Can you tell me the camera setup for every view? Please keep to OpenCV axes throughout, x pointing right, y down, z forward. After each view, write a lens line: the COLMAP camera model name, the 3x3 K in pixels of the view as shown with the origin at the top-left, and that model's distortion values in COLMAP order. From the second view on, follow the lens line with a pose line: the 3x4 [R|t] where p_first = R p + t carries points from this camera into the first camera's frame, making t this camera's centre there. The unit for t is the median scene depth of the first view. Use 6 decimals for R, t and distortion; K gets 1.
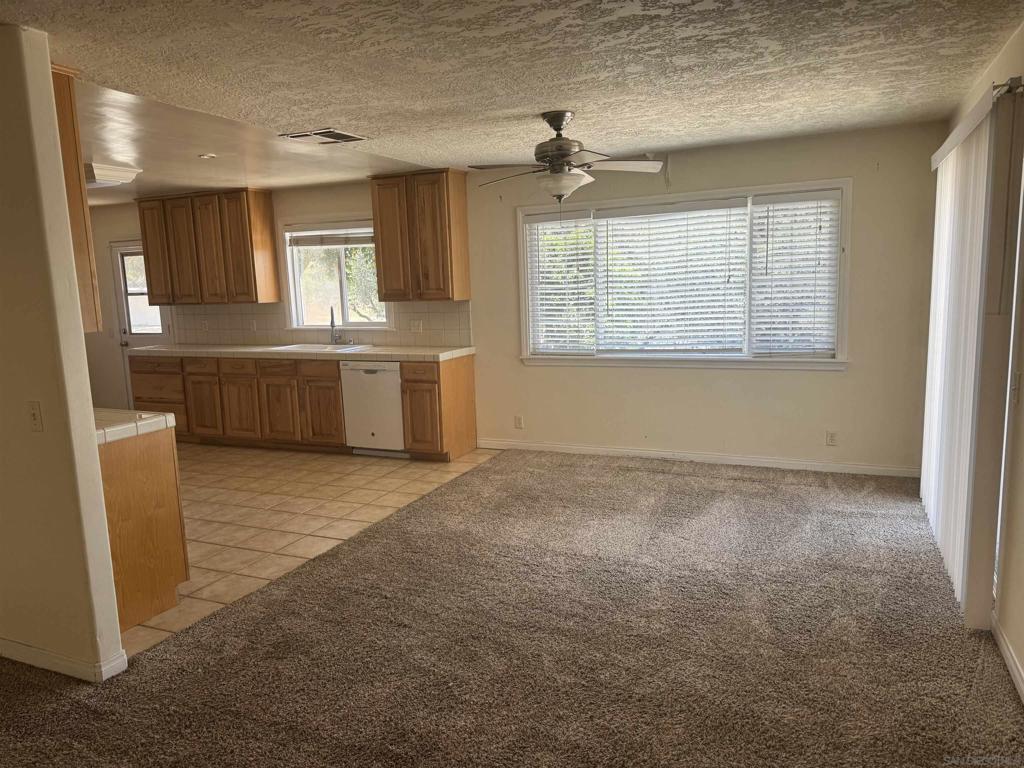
lens RADIAL K [[706.5, 0, 512.2], [0, 706.5, 382.8], [0, 0, 1]] dist [0.001494, -0.015730]
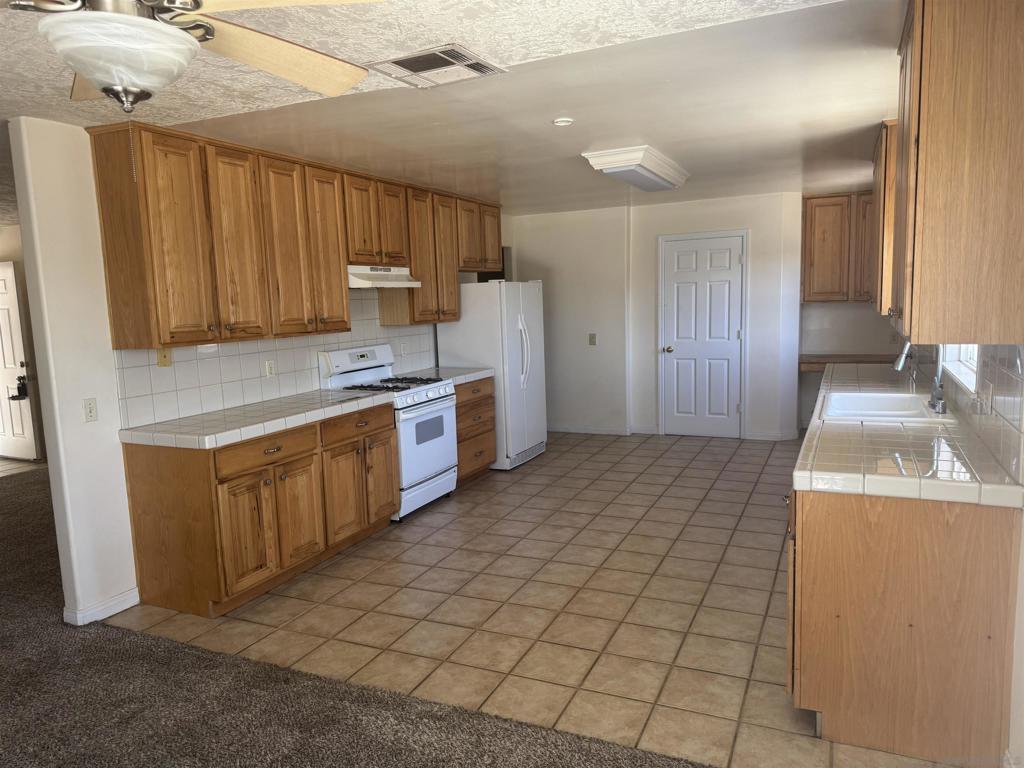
lens RADIAL K [[706.5, 0, 513.2], [0, 706.5, 384.3], [0, 0, 1]] dist [0.001494, -0.015730]
pose [[-0.001304, 0.159570, -0.987186, 0.365912], [-0.107791, 0.981412, 0.158779, -0.173875], [0.994173, 0.106617, 0.015921, 1.023610]]
